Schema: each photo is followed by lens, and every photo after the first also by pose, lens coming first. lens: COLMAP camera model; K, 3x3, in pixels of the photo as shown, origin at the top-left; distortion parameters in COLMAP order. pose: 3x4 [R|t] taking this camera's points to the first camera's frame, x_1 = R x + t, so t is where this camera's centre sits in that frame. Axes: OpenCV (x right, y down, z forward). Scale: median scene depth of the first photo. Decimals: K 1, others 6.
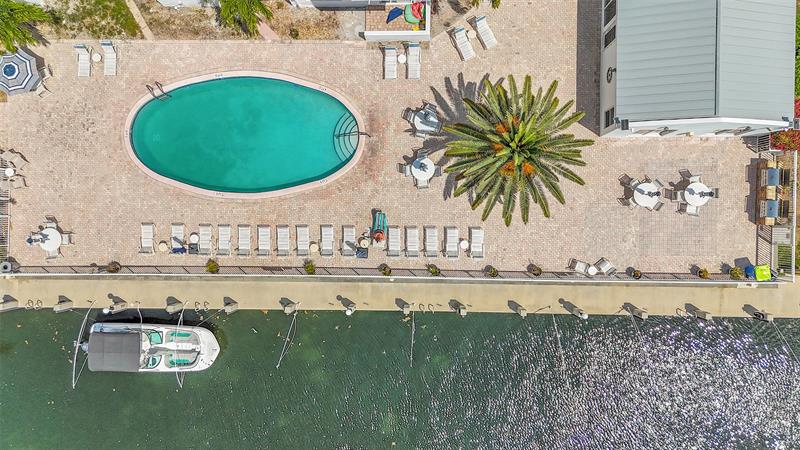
lens RADIAL K [[590.2, 0, 400.0], [0, 590.2, 225.0], [0, 0, 1]] dist [0.022060, -0.002038]
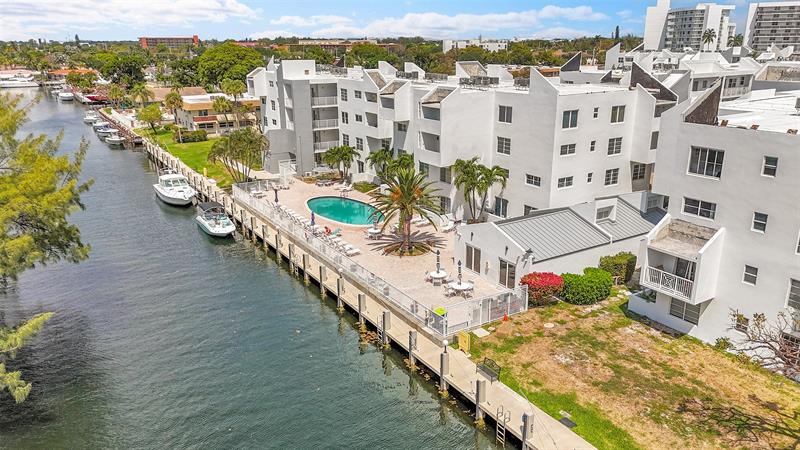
lens RADIAL K [[590.2, 0, 400.0], [0, 590.2, 225.0], [0, 0, 1]] dist [0.022060, -0.002038]
pose [[0.541037, 0.244787, -0.804586, 1.371493], [-0.840973, 0.149935, -0.519889, 0.693699], [-0.006626, 0.957914, 0.286979, 0.493188]]
